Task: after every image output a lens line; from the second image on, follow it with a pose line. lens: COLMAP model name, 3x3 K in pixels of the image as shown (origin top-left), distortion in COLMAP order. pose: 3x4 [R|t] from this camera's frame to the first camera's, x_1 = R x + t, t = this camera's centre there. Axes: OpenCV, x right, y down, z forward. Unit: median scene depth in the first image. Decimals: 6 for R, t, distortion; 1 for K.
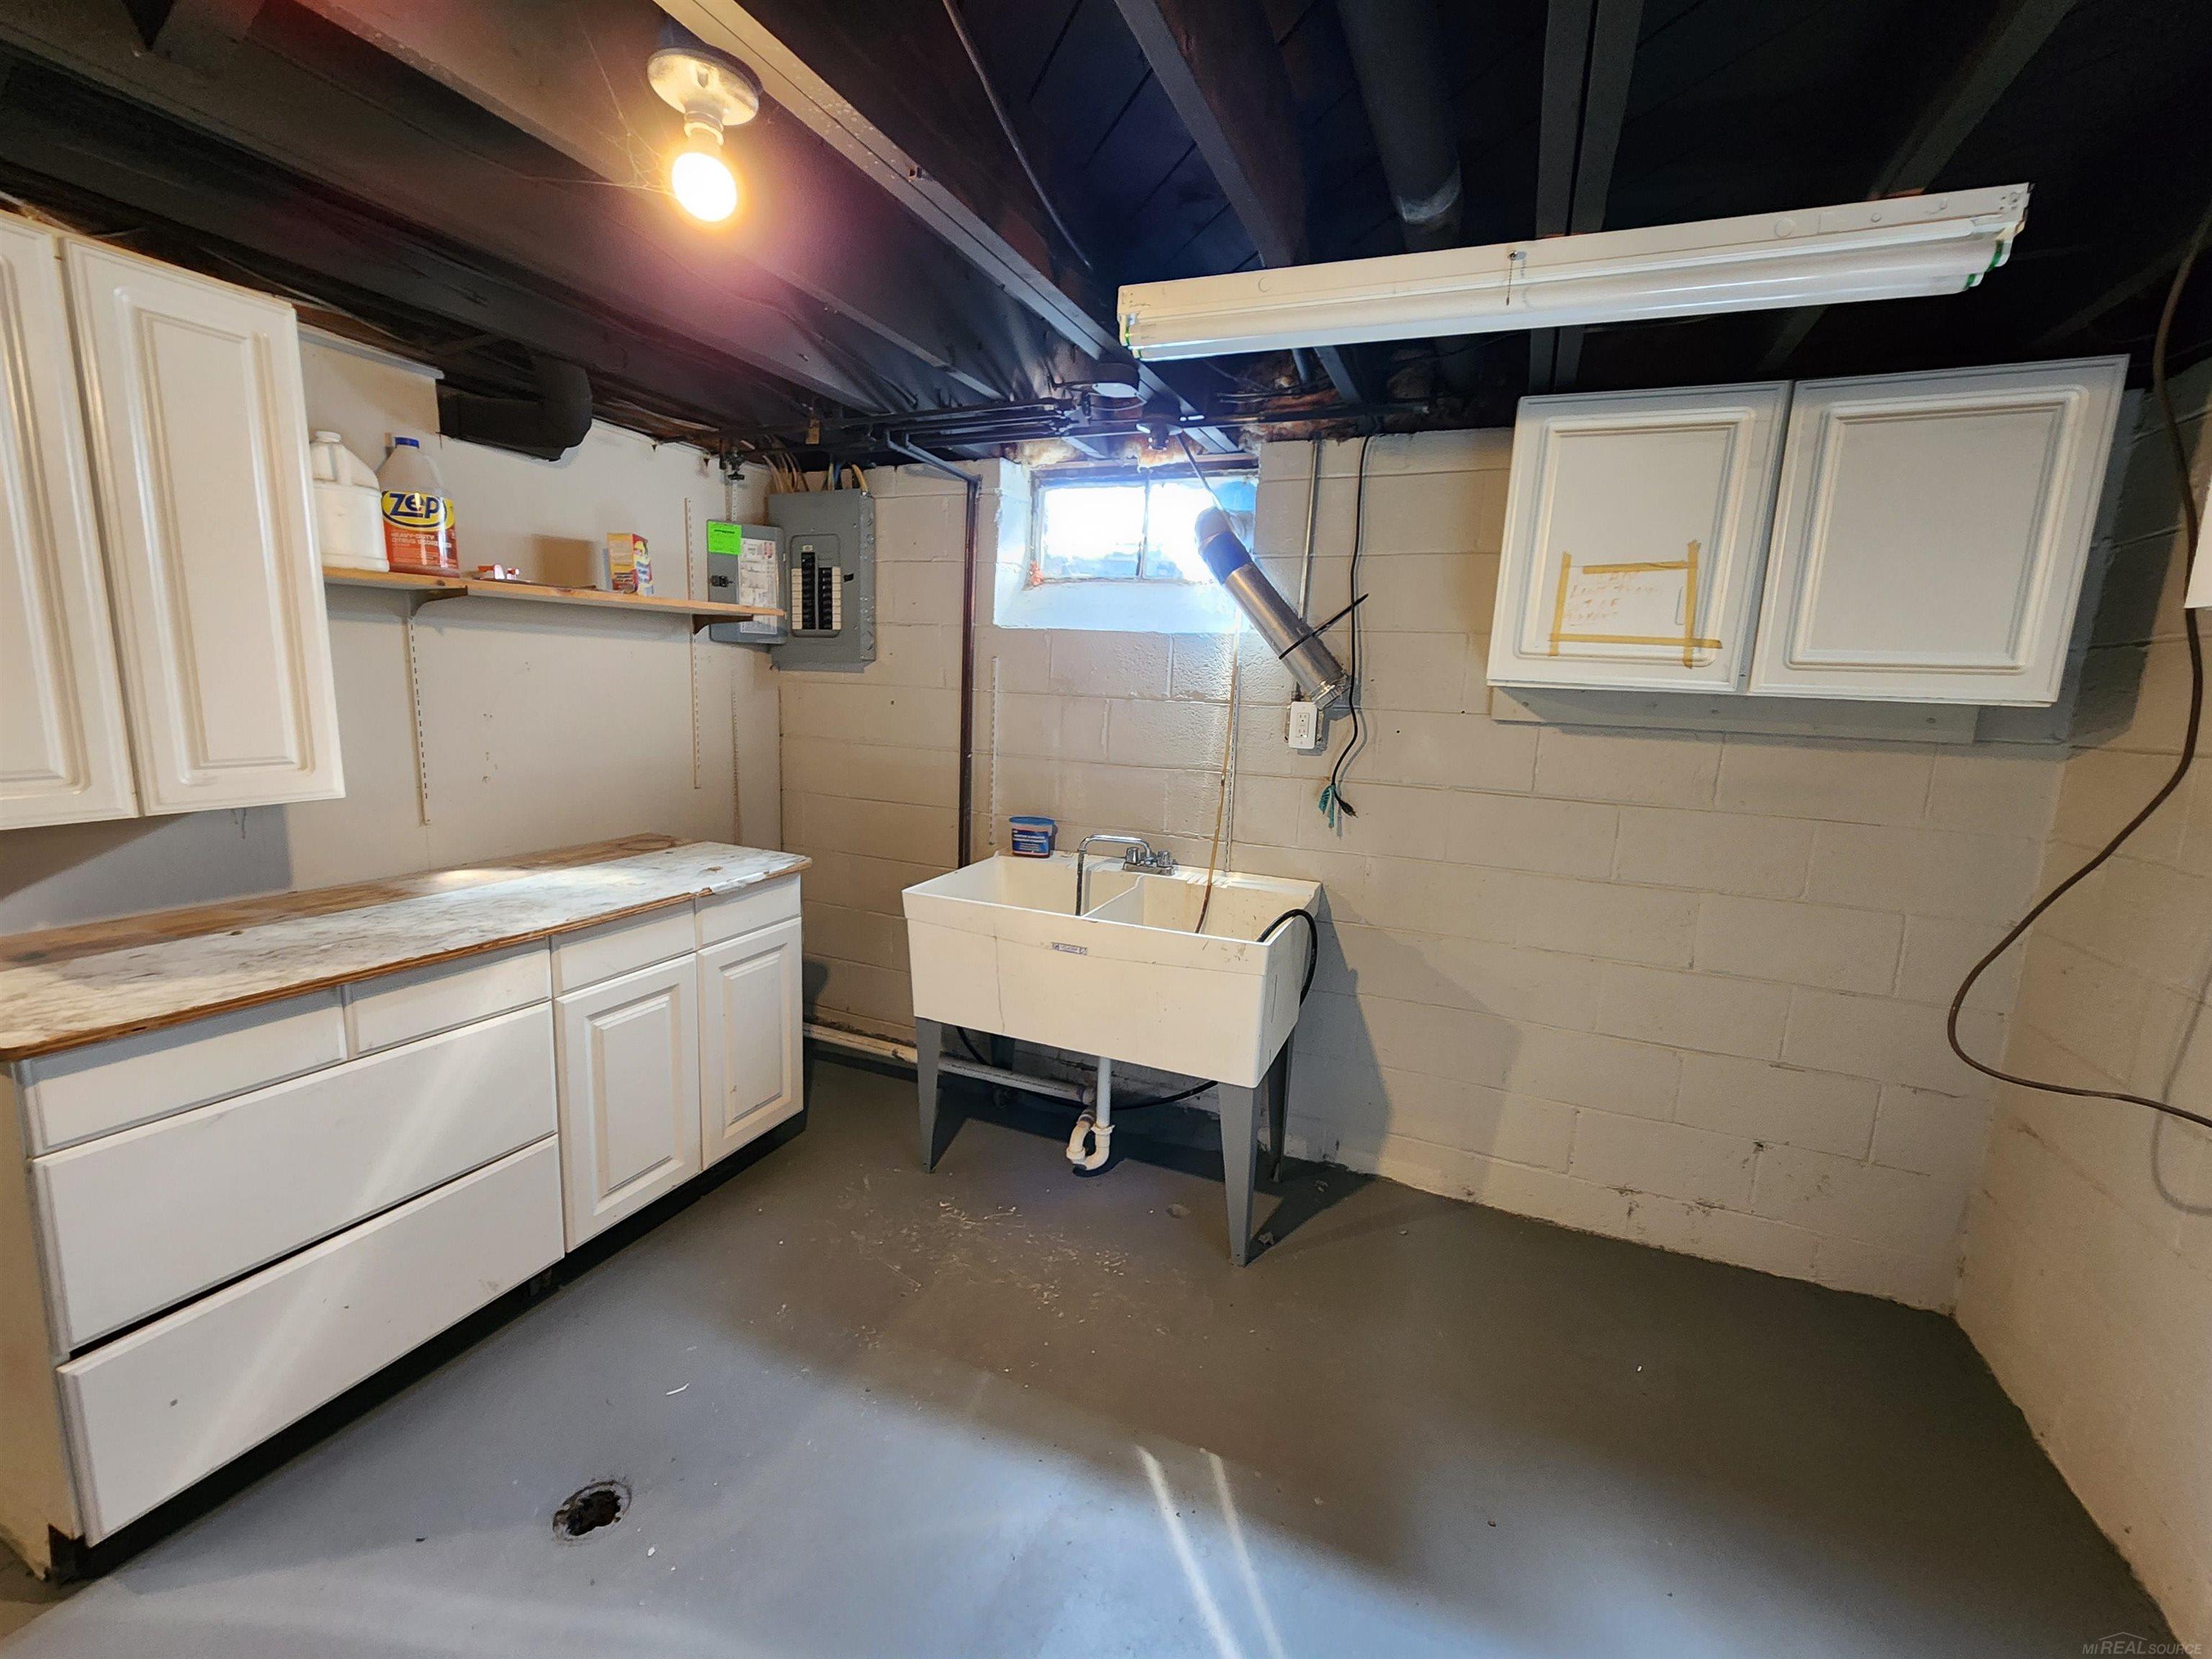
lens RADIAL K [[909.7, 0, 1115.3], [0, 909.7, 826.9], [0, 0, 1]] dist [-0.000574, -0.000738]
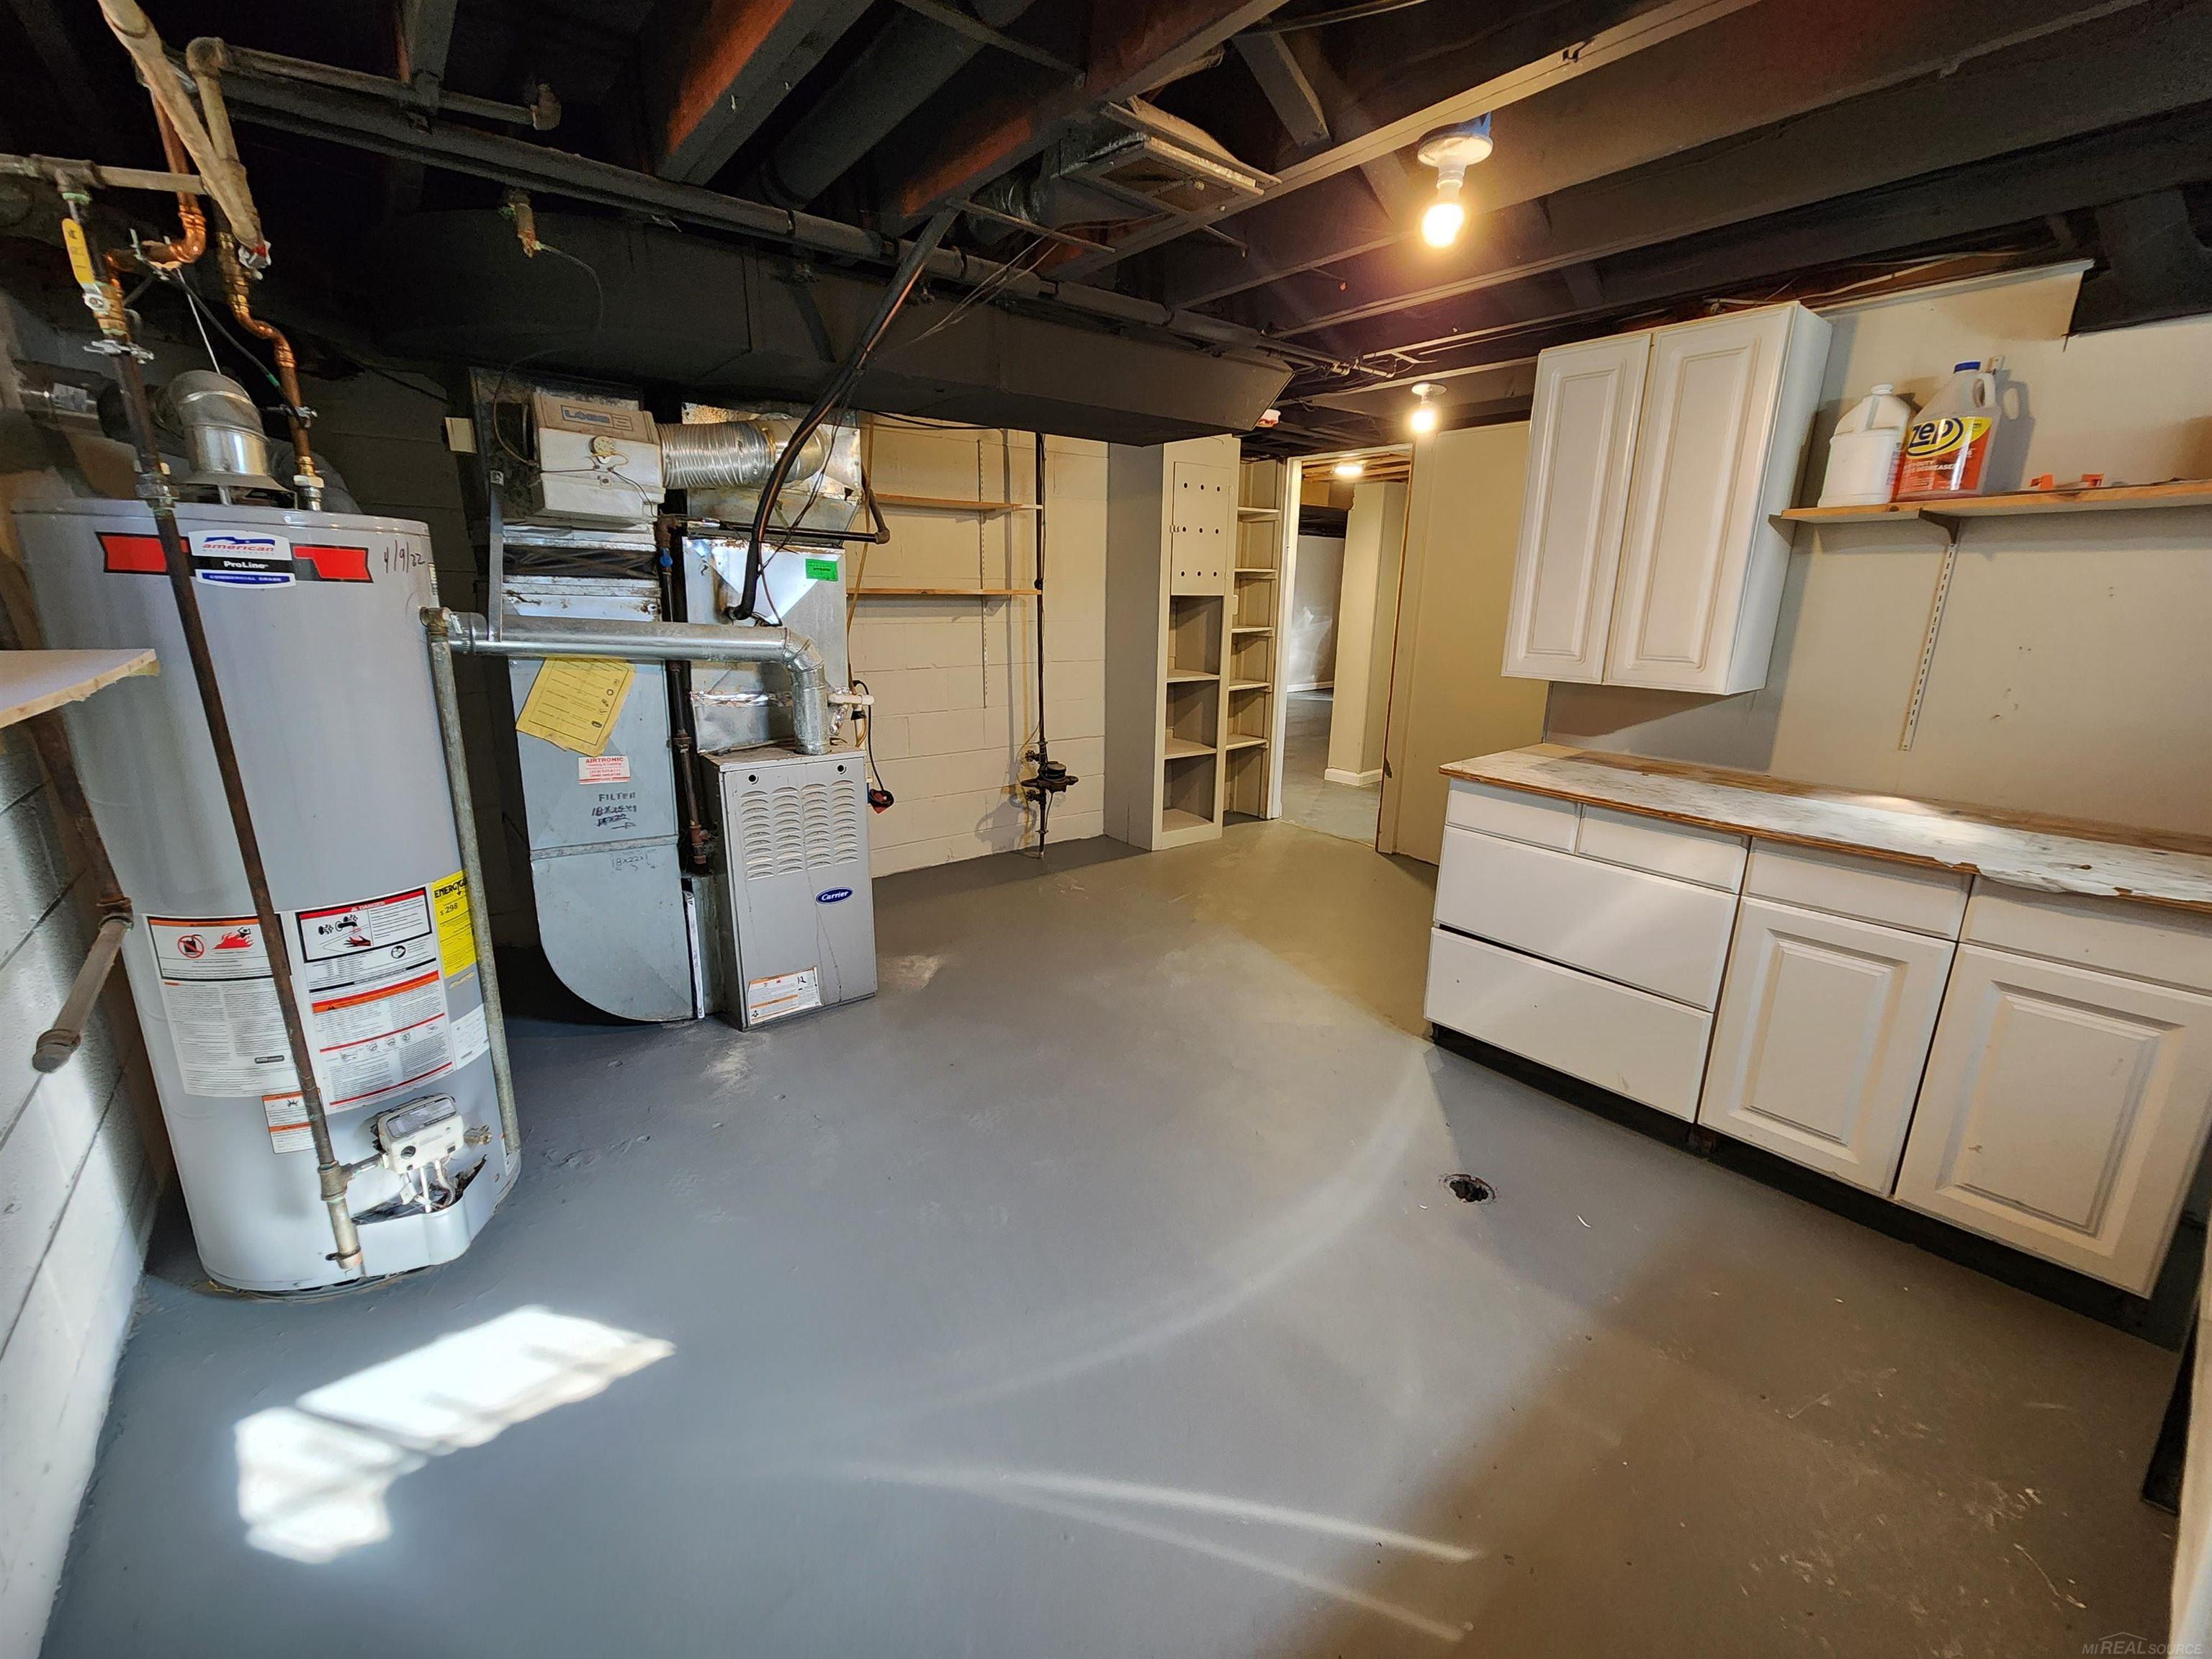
lens RADIAL K [[909.7, 0, 1111.1], [0, 909.7, 823.1], [0, 0, 1]] dist [-0.000574, -0.000738]
pose [[-0.462886, 0.177686, -0.868426, 0.642624], [-0.174770, 0.942178, 0.285931, -0.069729], [0.869018, 0.284128, -0.405067, 0.742920]]
